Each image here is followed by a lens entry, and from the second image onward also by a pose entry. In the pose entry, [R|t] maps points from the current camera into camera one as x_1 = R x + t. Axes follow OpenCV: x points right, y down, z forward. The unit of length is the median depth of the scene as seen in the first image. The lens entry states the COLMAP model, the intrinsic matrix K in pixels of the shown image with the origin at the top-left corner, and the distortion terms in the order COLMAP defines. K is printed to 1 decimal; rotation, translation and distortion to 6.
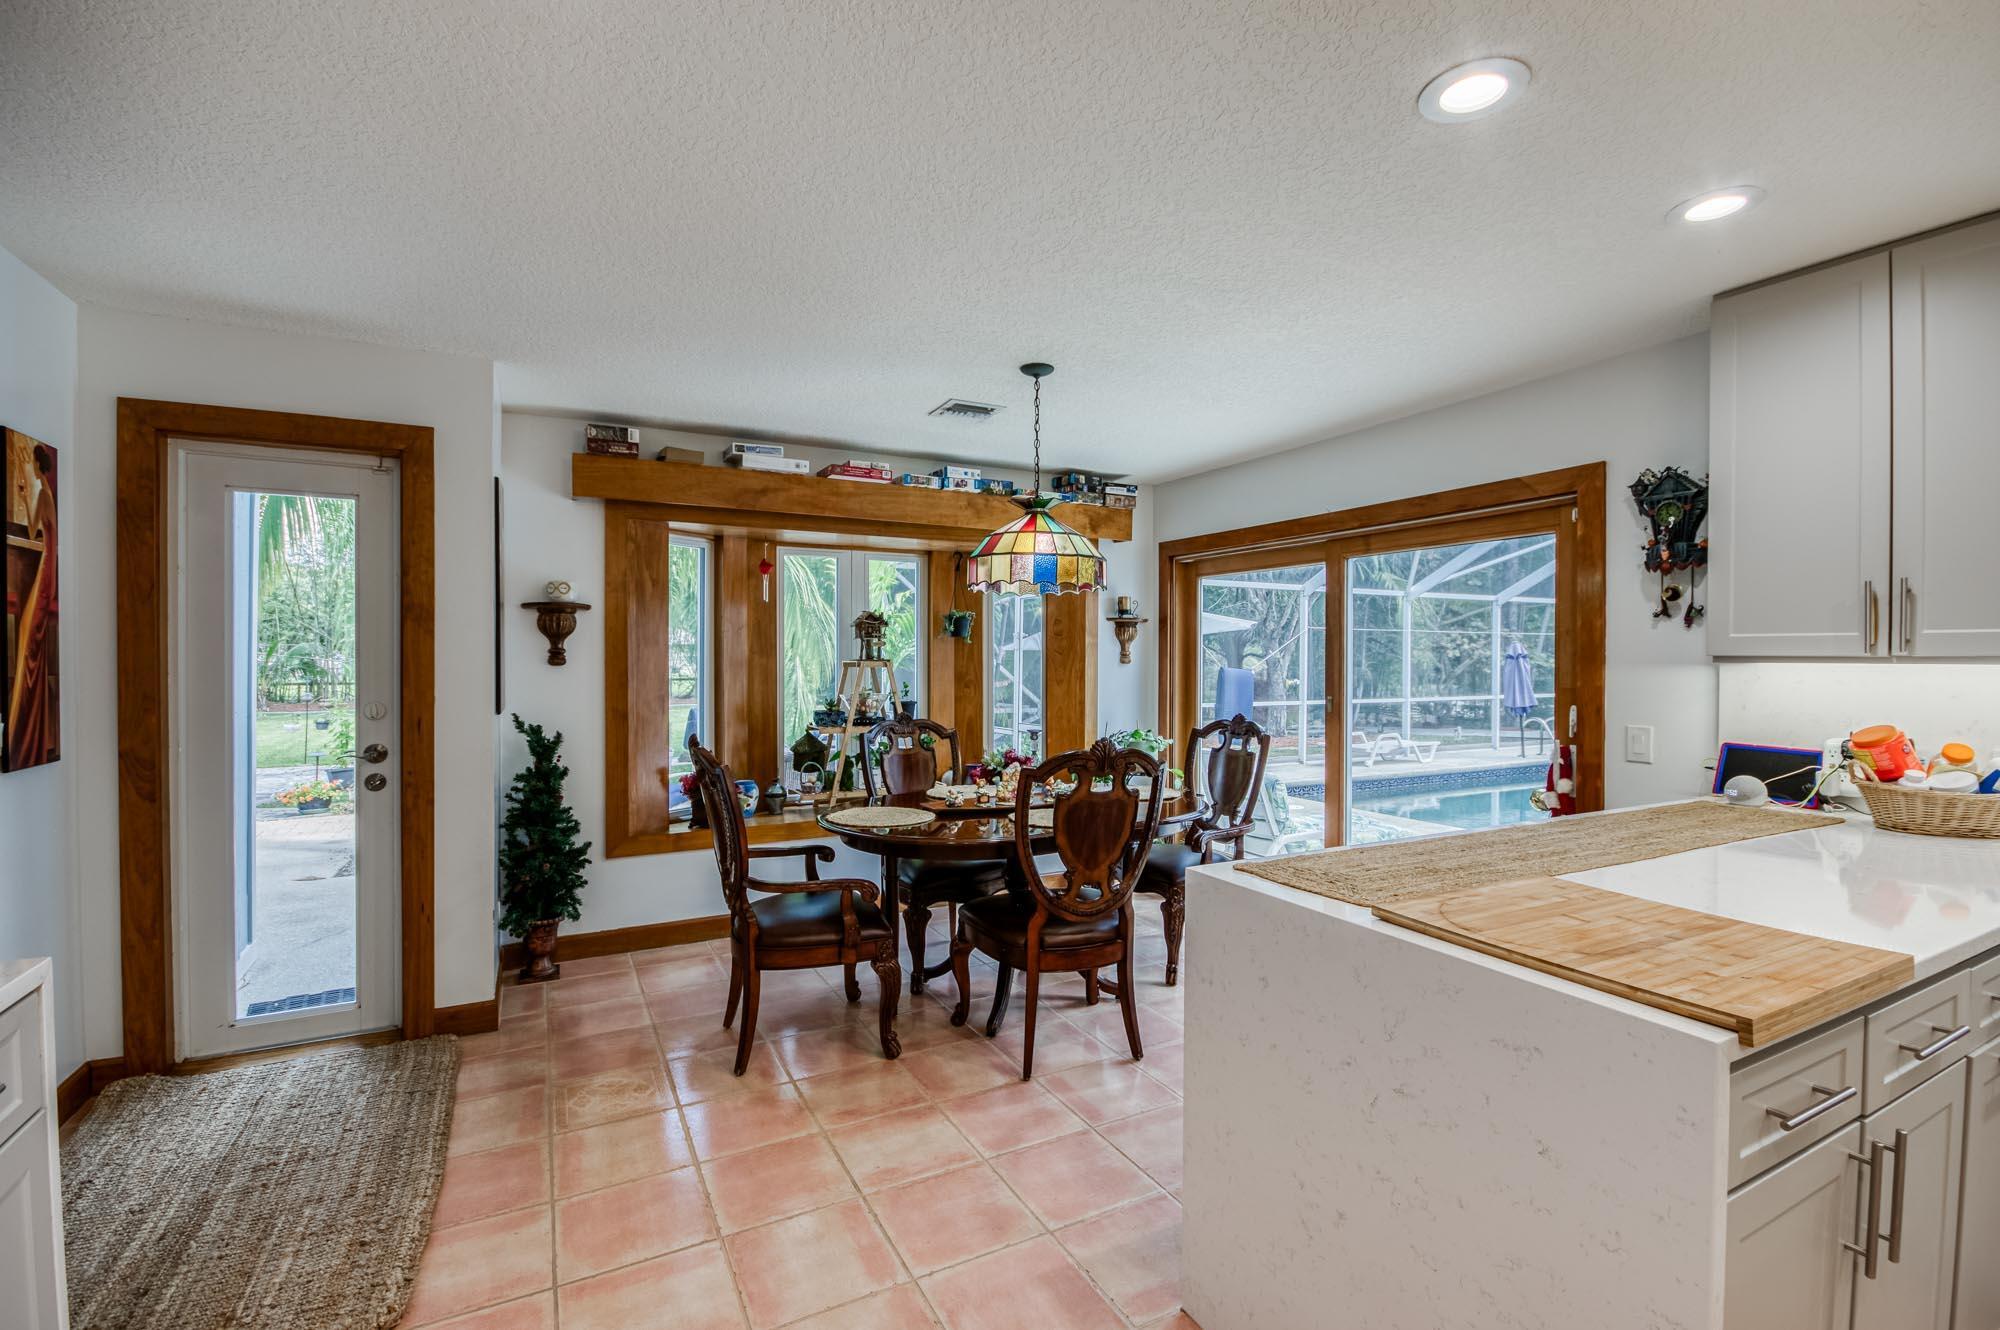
lens RADIAL K [[883.9, 0, 1014.7], [0, 883.9, 671.1], [0, 0, 1]] dist [-0.003932, -0.002699]
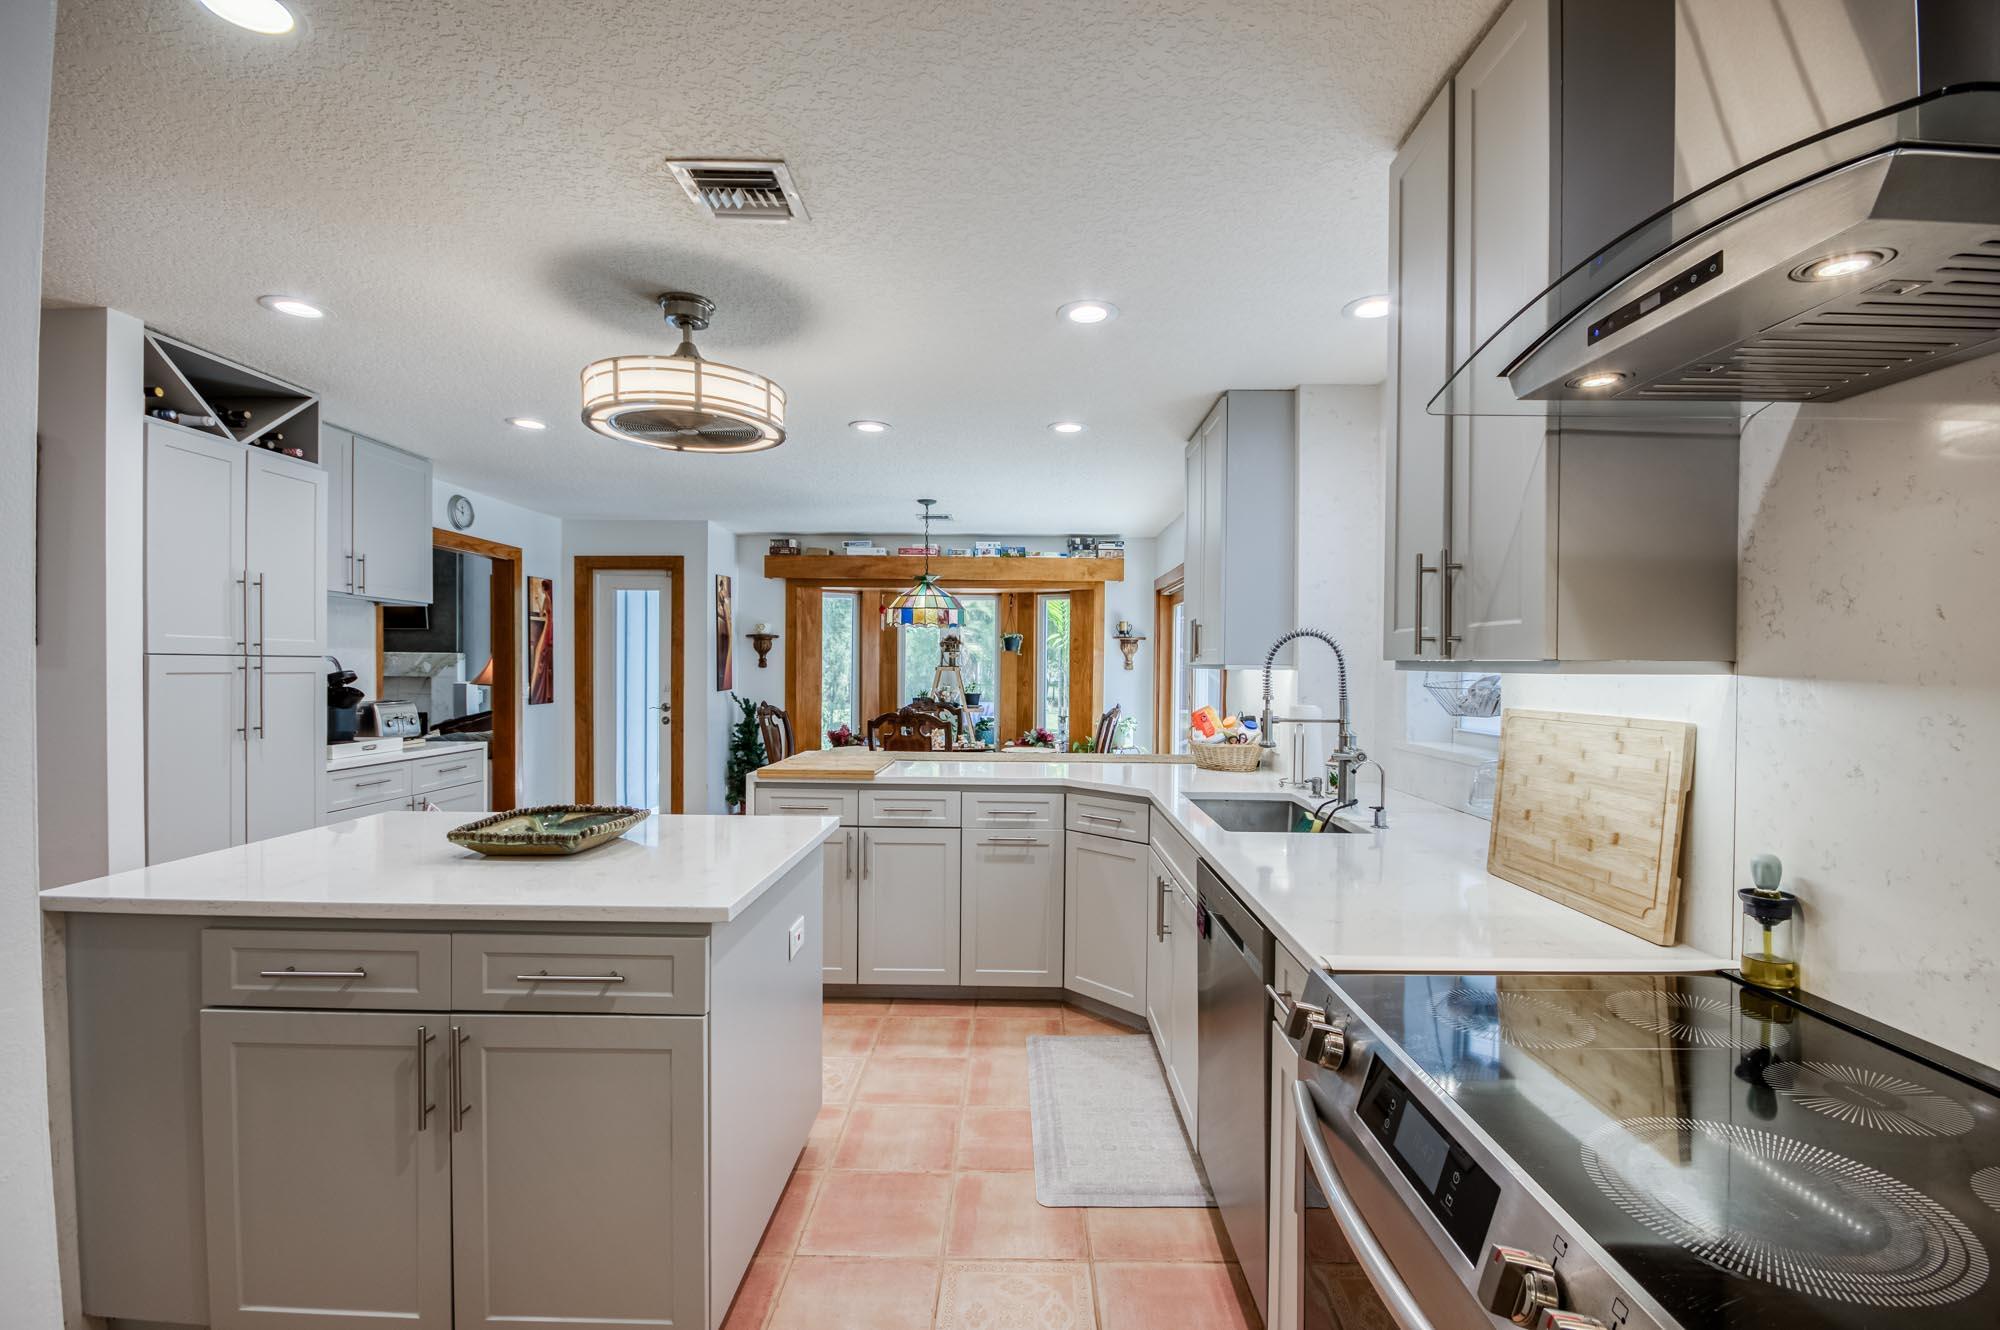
lens RADIAL K [[883.9, 0, 992.3], [0, 883.9, 671.3], [0, 0, 1]] dist [-0.003932, -0.002699]
pose [[0.870206, 0.008176, -0.492621, 0.835893], [-0.013287, 0.999888, -0.006875, 0.007737], [0.492509, 0.012528, 0.870217, -0.393168]]
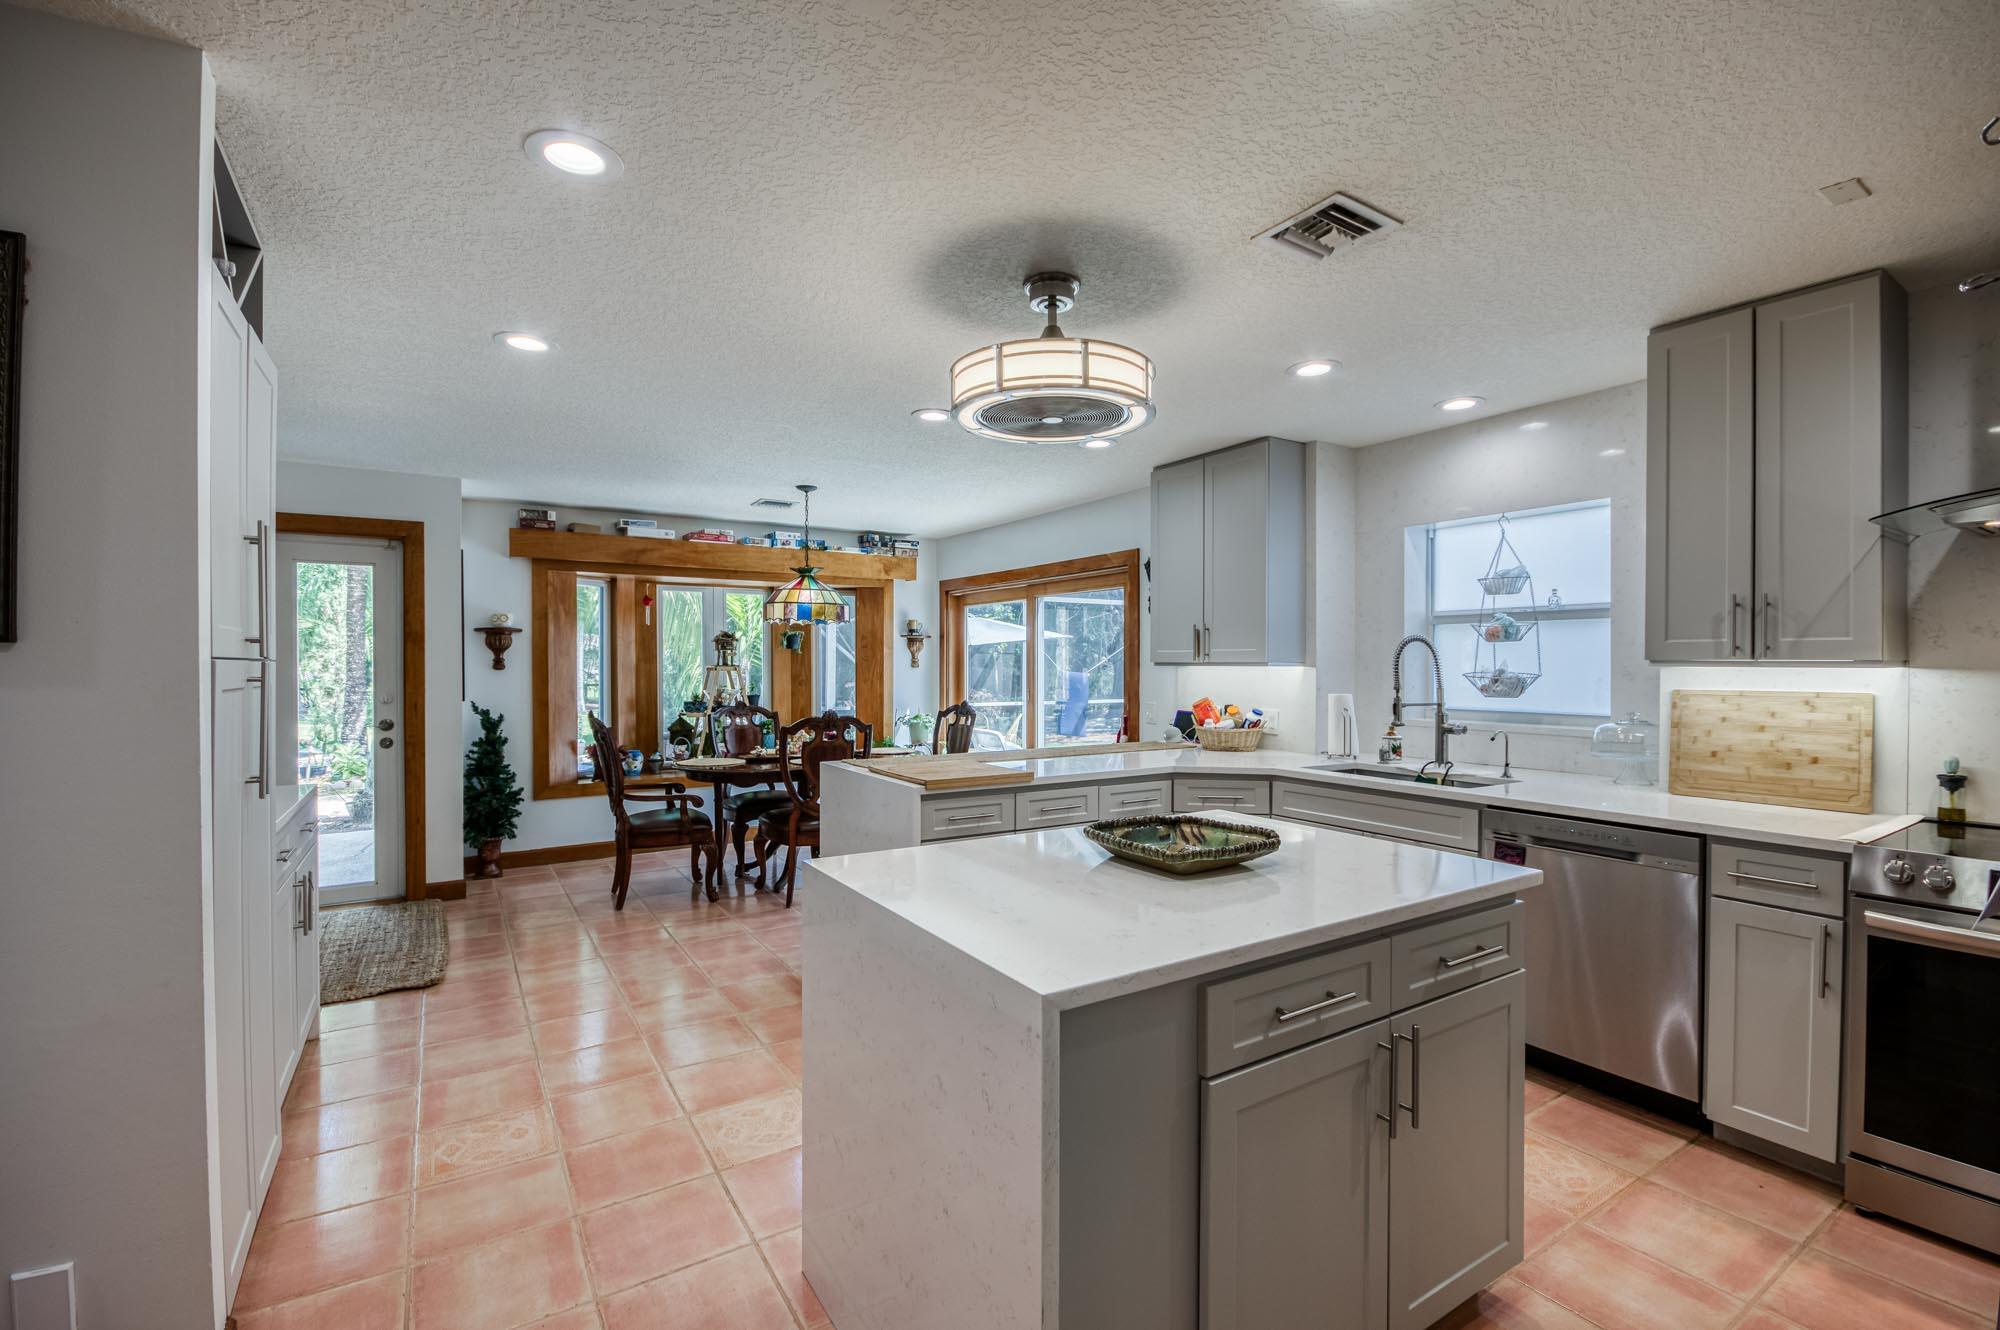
lens RADIAL K [[883.9, 0, 1010.0], [0, 883.9, 676.5], [0, 0, 1]] dist [-0.003932, -0.002699]
pose [[0.997114, -0.003947, 0.075815, 0.229474], [0.003835, 0.999991, 0.001630, 0.005881], [-0.075821, -0.001334, 0.997121, -0.552905]]
